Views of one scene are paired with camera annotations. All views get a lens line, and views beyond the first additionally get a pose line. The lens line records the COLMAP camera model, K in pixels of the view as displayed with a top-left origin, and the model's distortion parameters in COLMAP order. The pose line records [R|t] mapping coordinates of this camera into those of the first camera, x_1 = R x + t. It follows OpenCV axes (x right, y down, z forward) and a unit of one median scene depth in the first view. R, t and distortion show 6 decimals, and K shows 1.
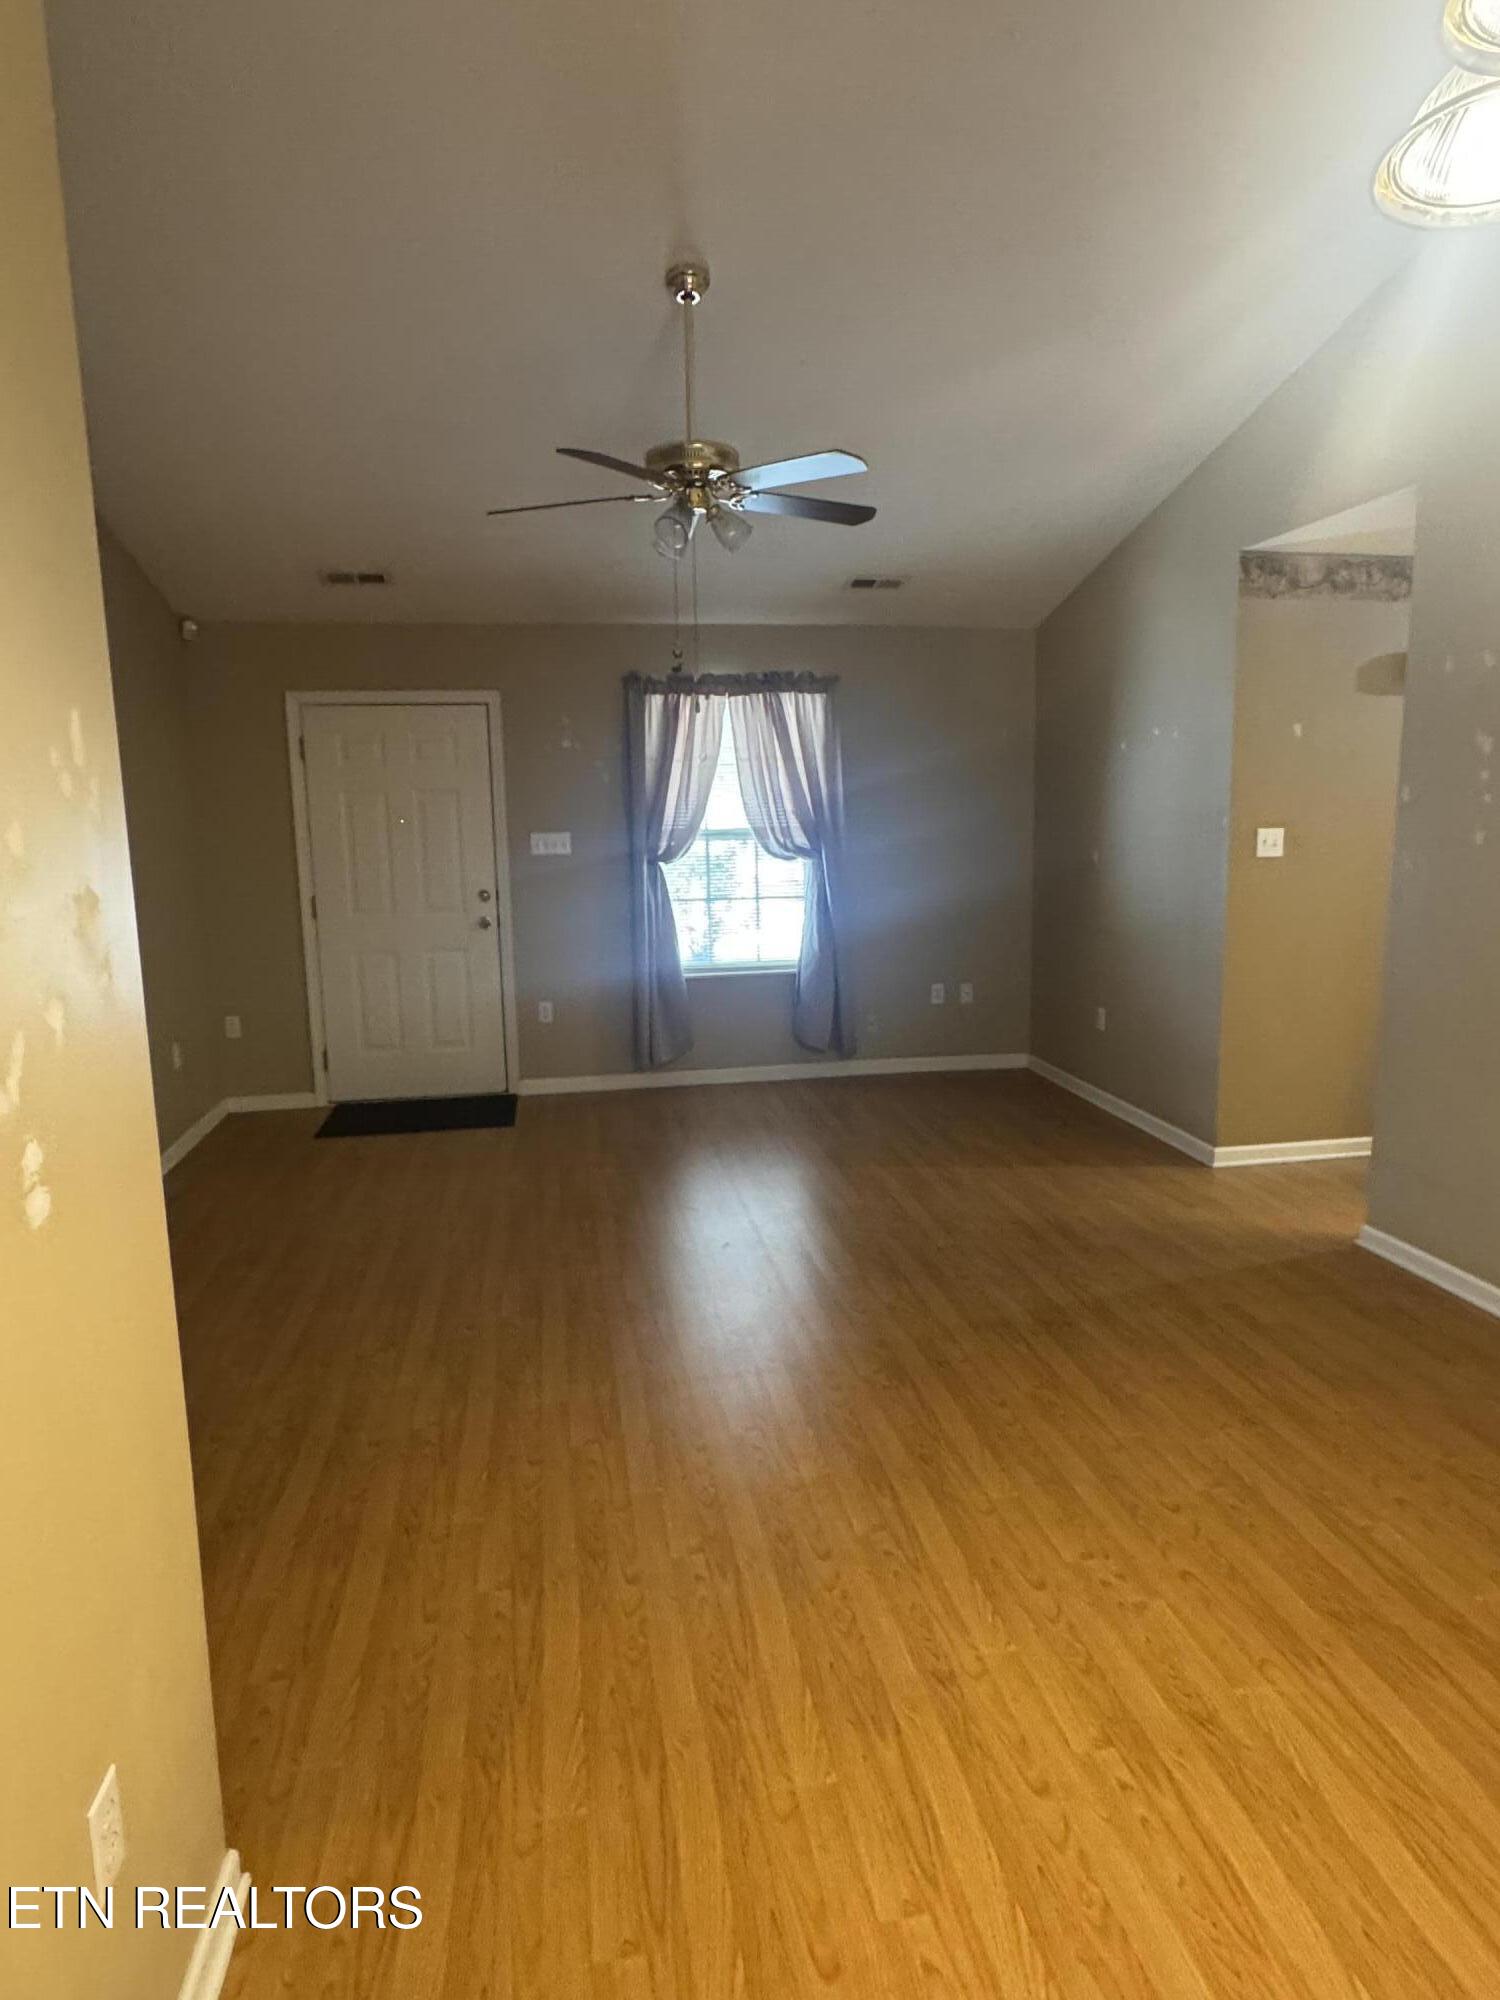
lens RADIAL K [[1166.8, 0, 742.9], [0, 1166.8, 990.9], [0, 0, 1]] dist [-0.011670, 0.006181]
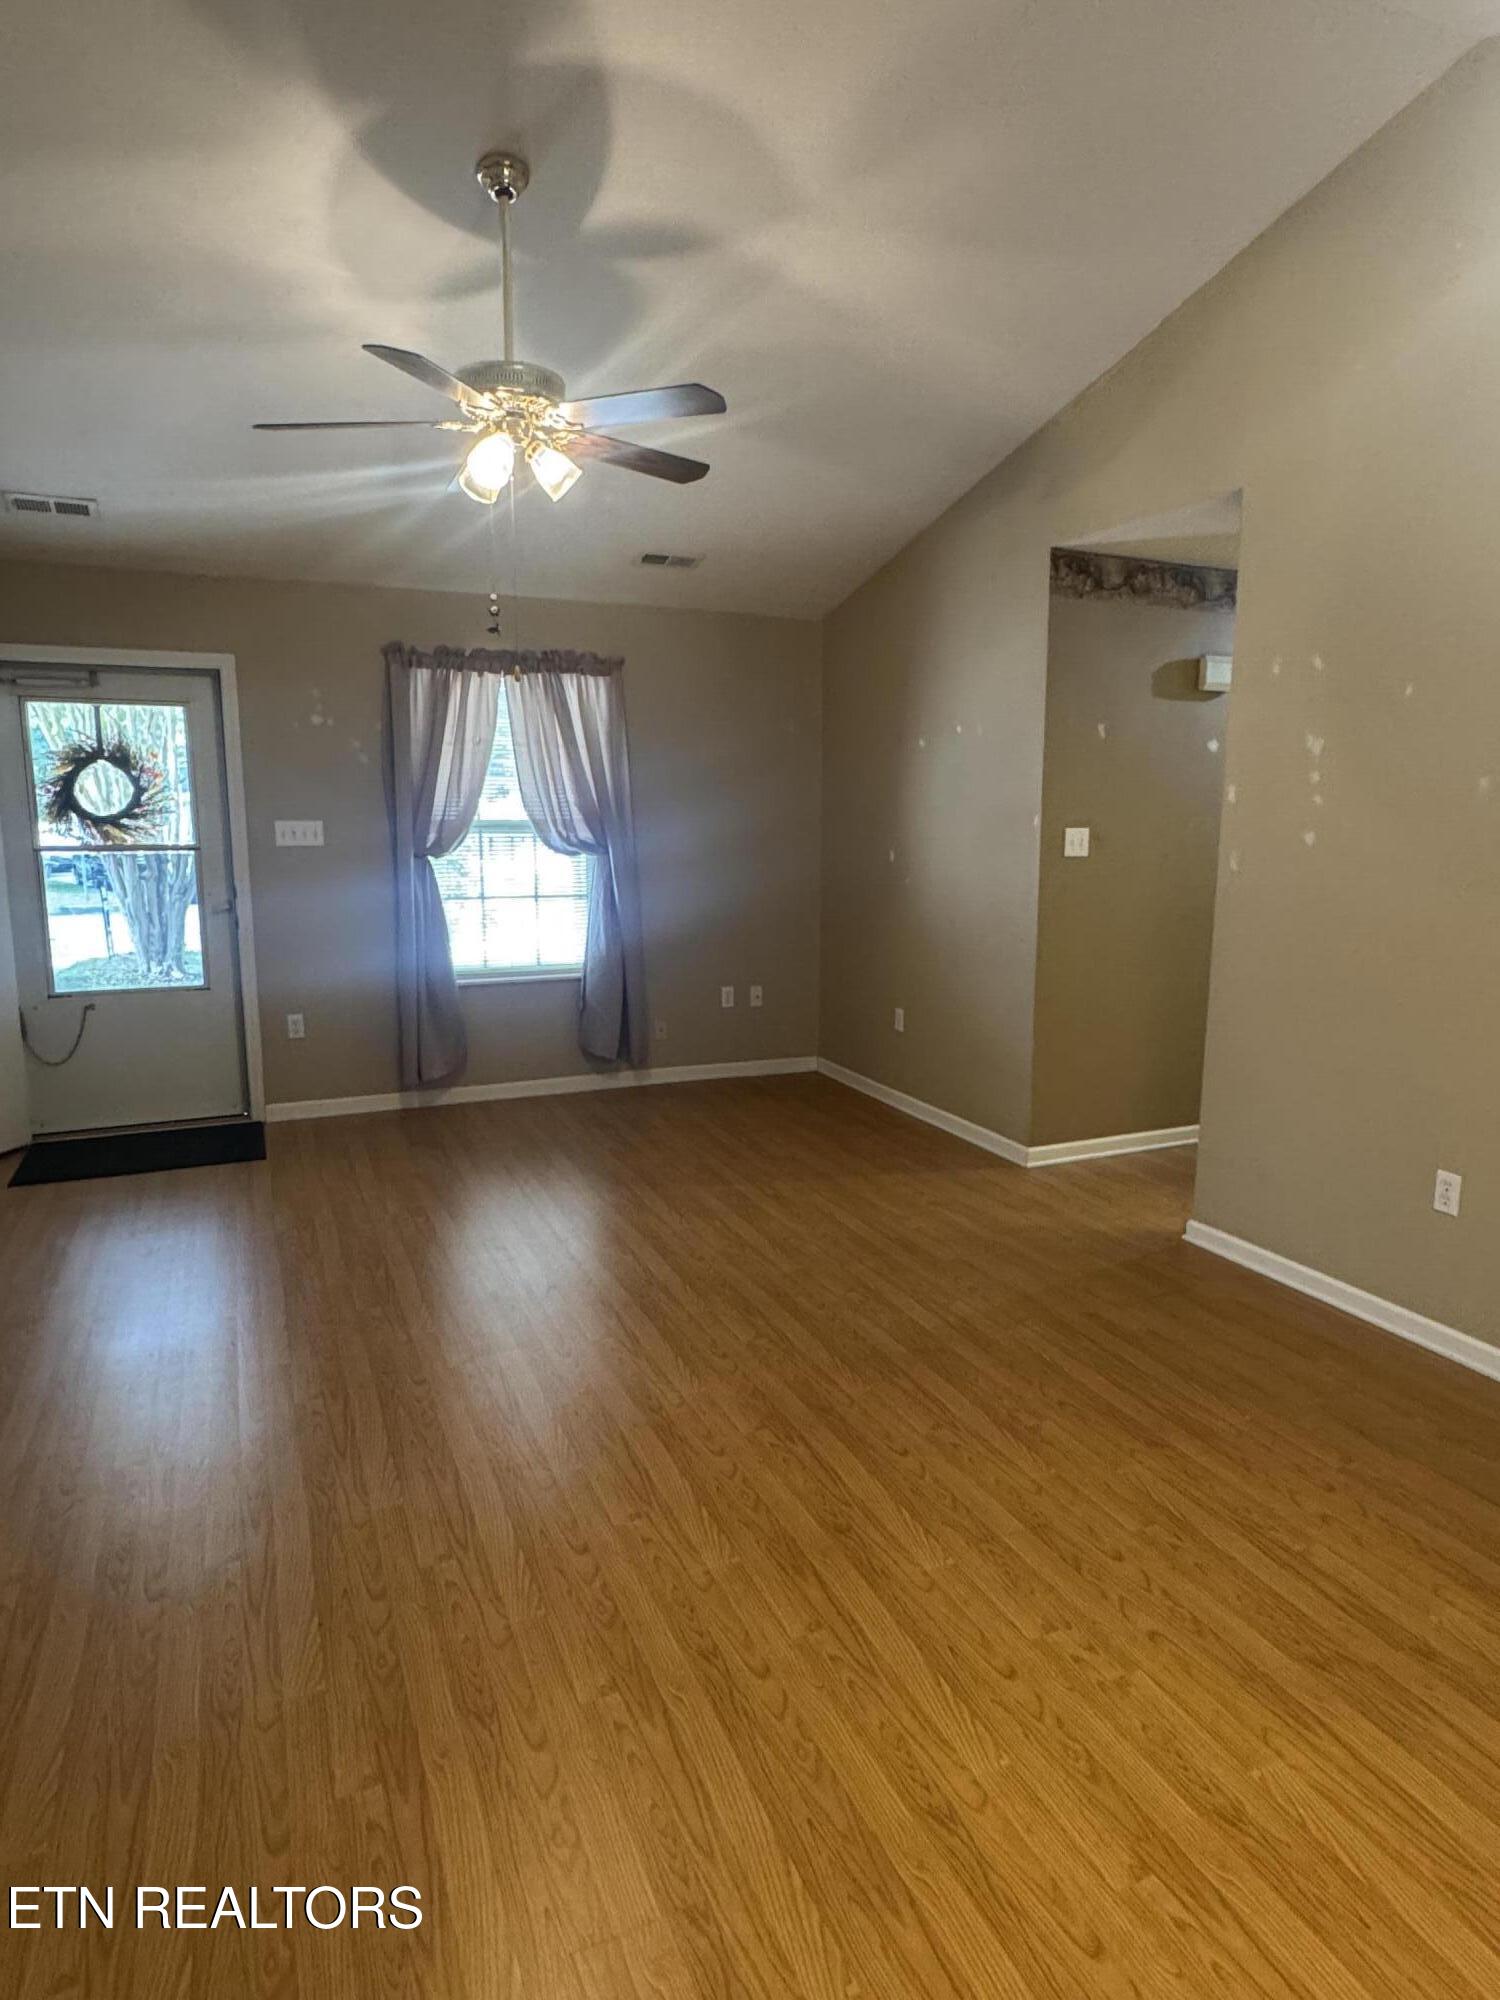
lens RADIAL K [[1166.8, 0, 749.5], [0, 1166.8, 998.1], [0, 0, 1]] dist [-0.011670, 0.006181]
pose [[0.970058, -0.017839, 0.242216, -0.087880], [0.016478, 0.999835, 0.007645, -0.006985], [-0.242313, -0.003425, 0.970192, 0.120870]]
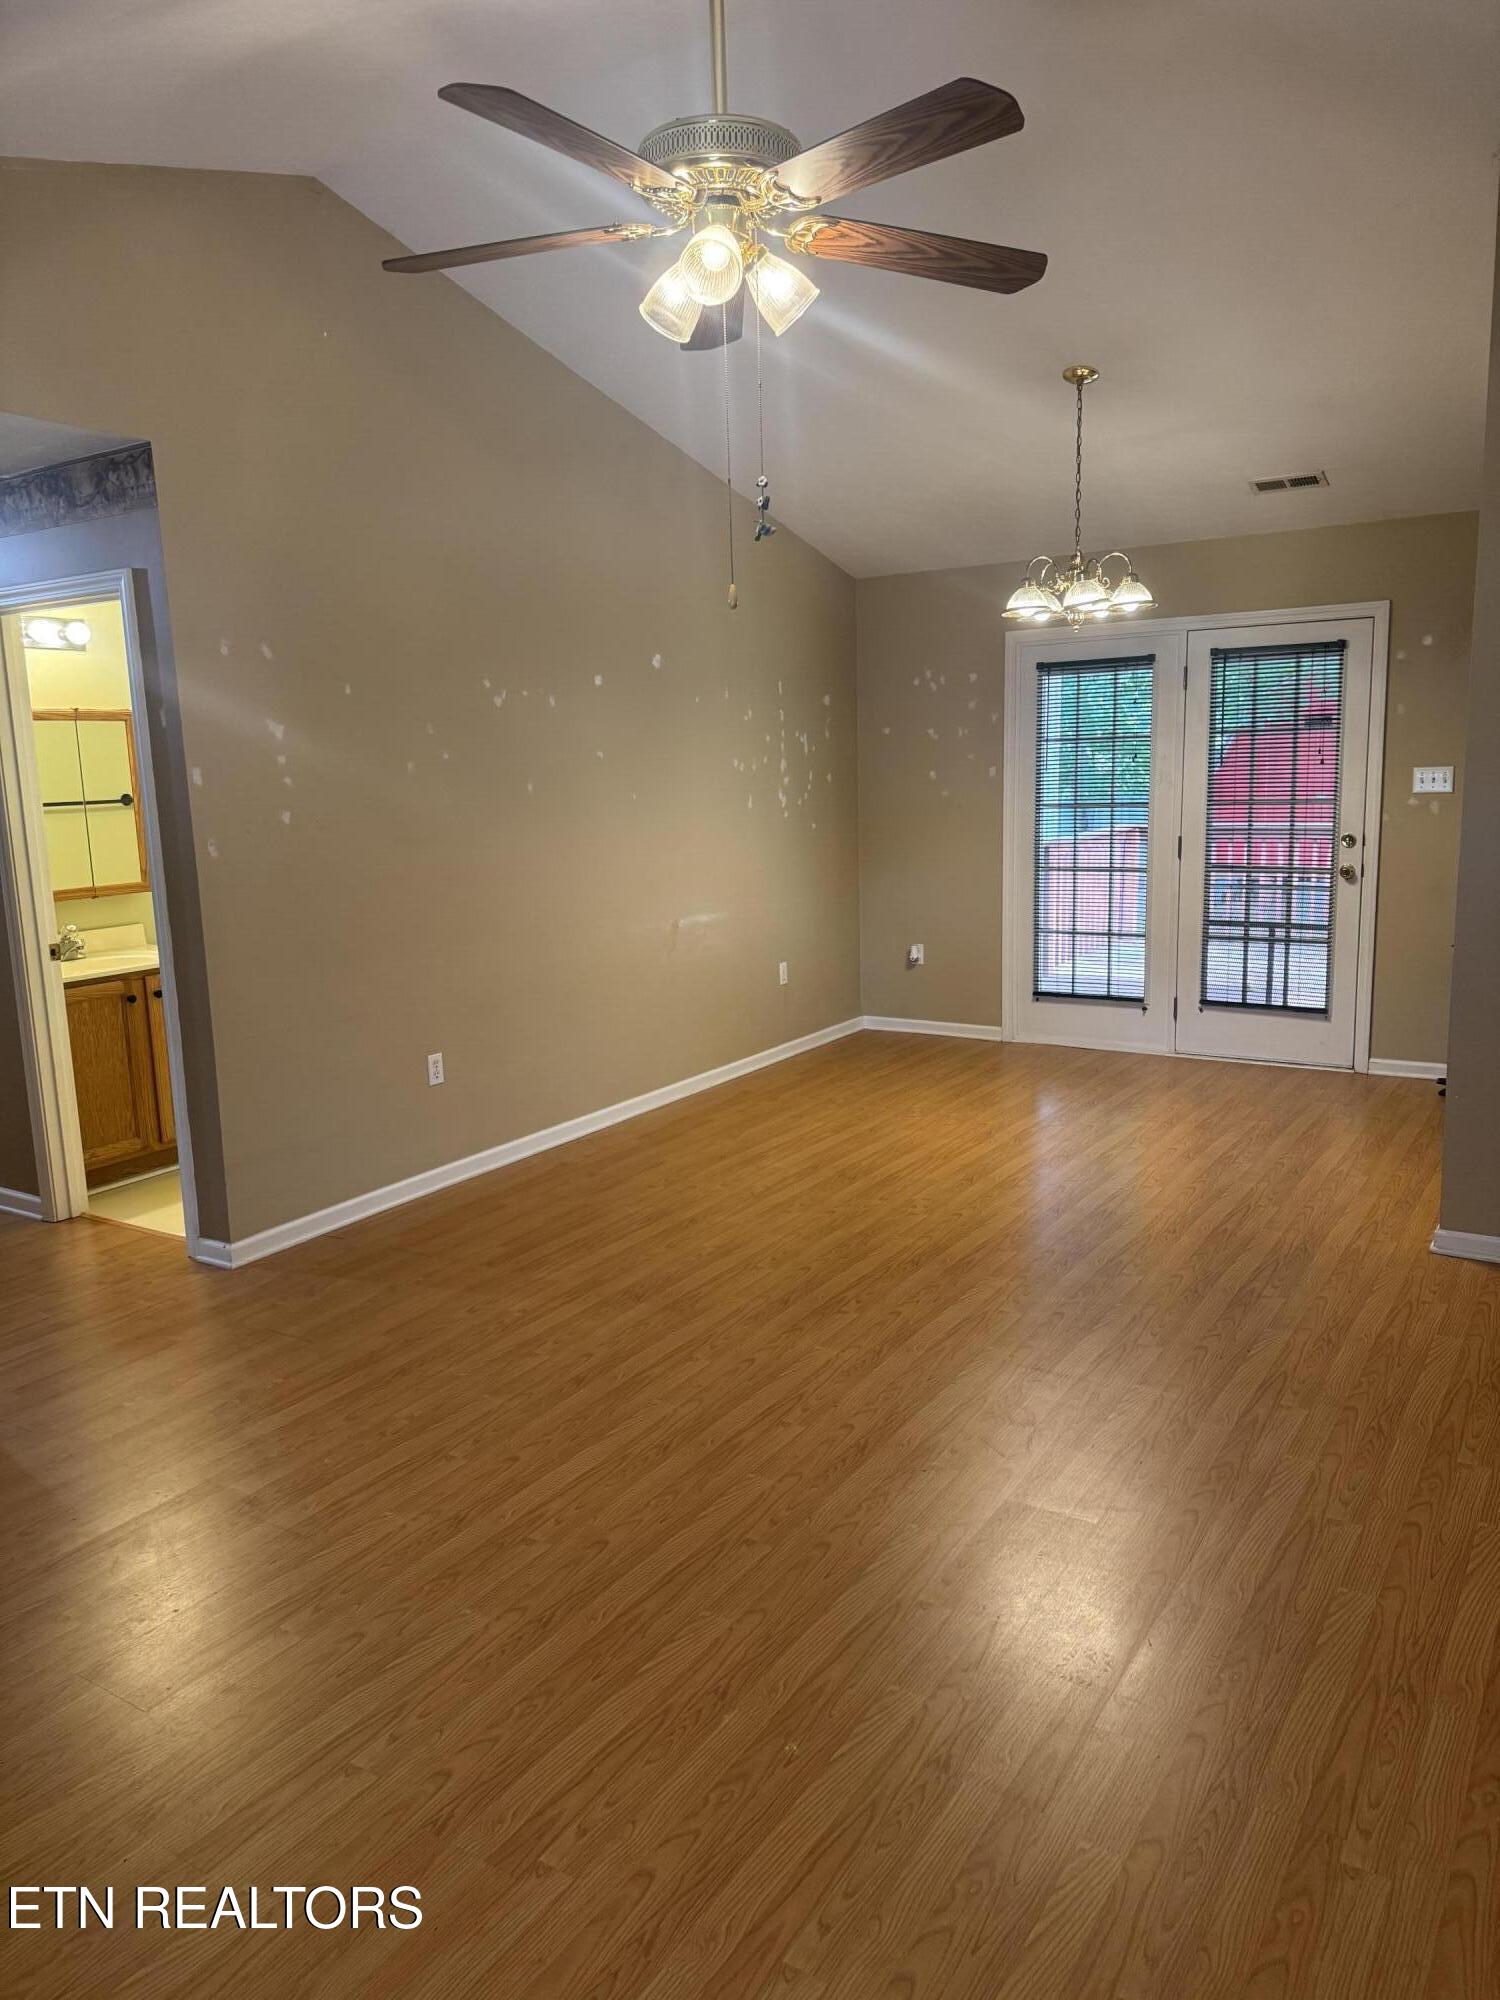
lens RADIAL K [[1391.3, 0, 755.6], [0, 1391.3, 988.4], [0, 0, 1]] dist [0.055574, -0.069695]
pose [[-0.740741, -0.068036, 0.668336, -0.545238], [0.147037, 0.954317, 0.260115, -0.240117], [-0.655502, 0.290948, -0.696898, 1.577726]]
